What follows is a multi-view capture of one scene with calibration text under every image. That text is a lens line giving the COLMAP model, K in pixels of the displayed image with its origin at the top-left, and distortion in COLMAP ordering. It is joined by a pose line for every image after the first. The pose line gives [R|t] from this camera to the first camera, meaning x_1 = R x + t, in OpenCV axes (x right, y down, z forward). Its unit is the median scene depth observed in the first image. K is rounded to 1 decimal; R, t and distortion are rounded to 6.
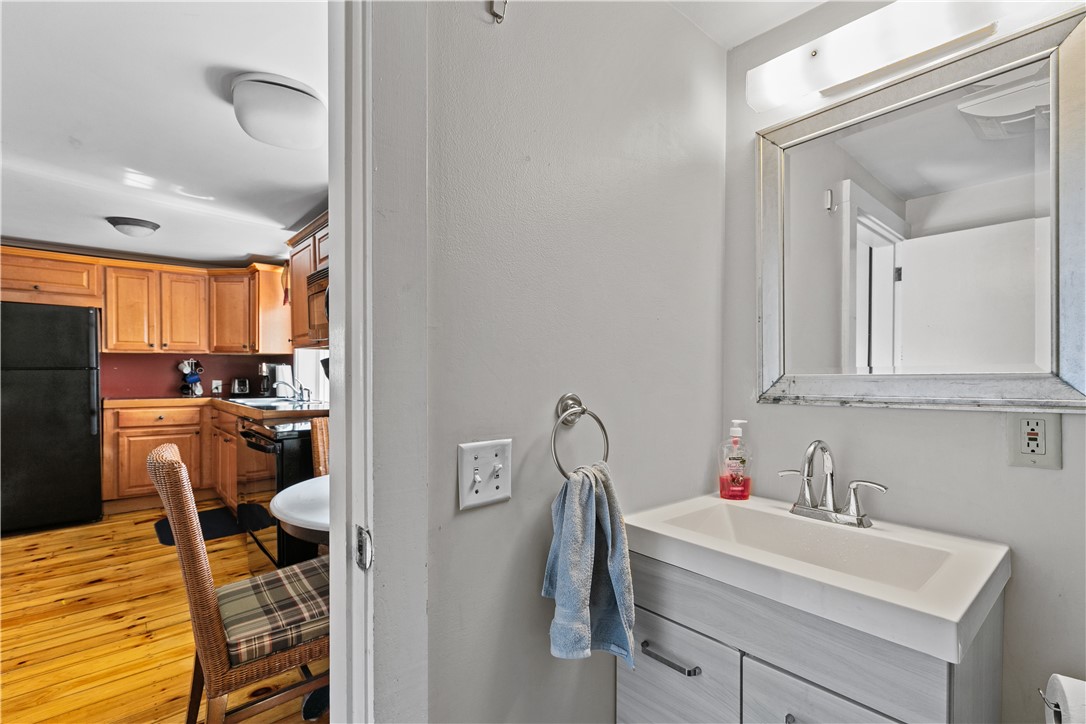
lens RADIAL K [[498.5, 0, 547.9], [0, 498.5, 376.2], [0, 0, 1]] dist [0.000901, 0.000257]
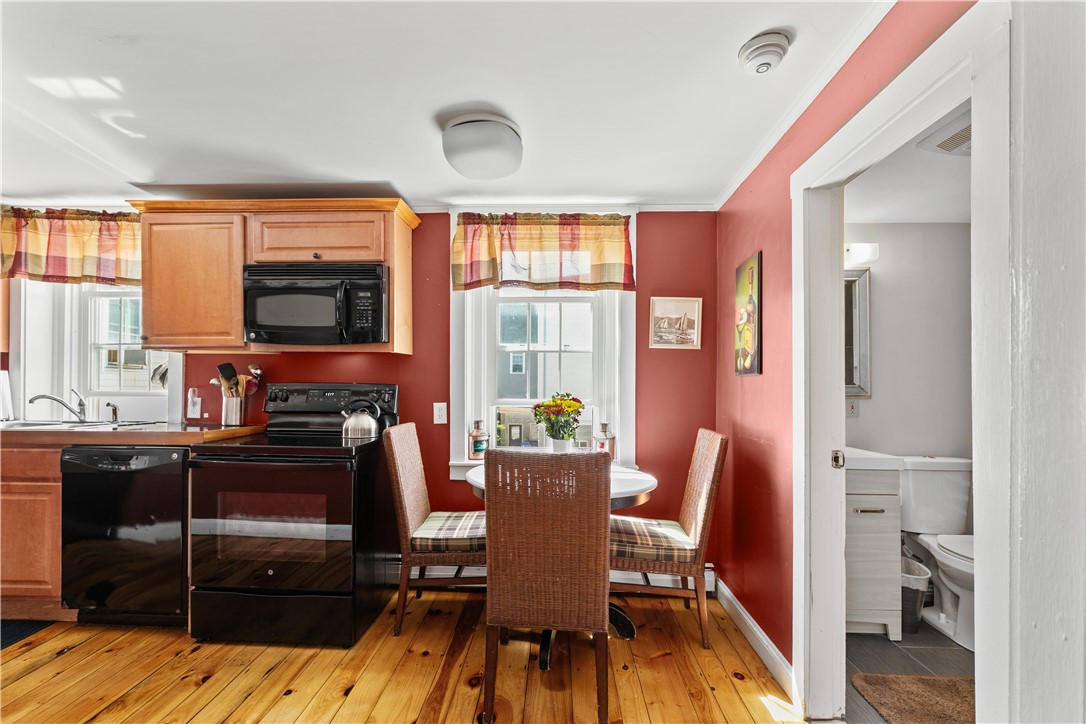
lens RADIAL K [[490.6, 0, 536.0], [0, 490.6, 383.8], [0, 0, 1]] dist [0.000990, 0.000182]
pose [[0.692042, 0.003846, 0.721847, -0.562596], [0.001188, 0.999978, -0.006467, 0.000721], [-0.721856, 0.005333, 0.692023, 0.076907]]
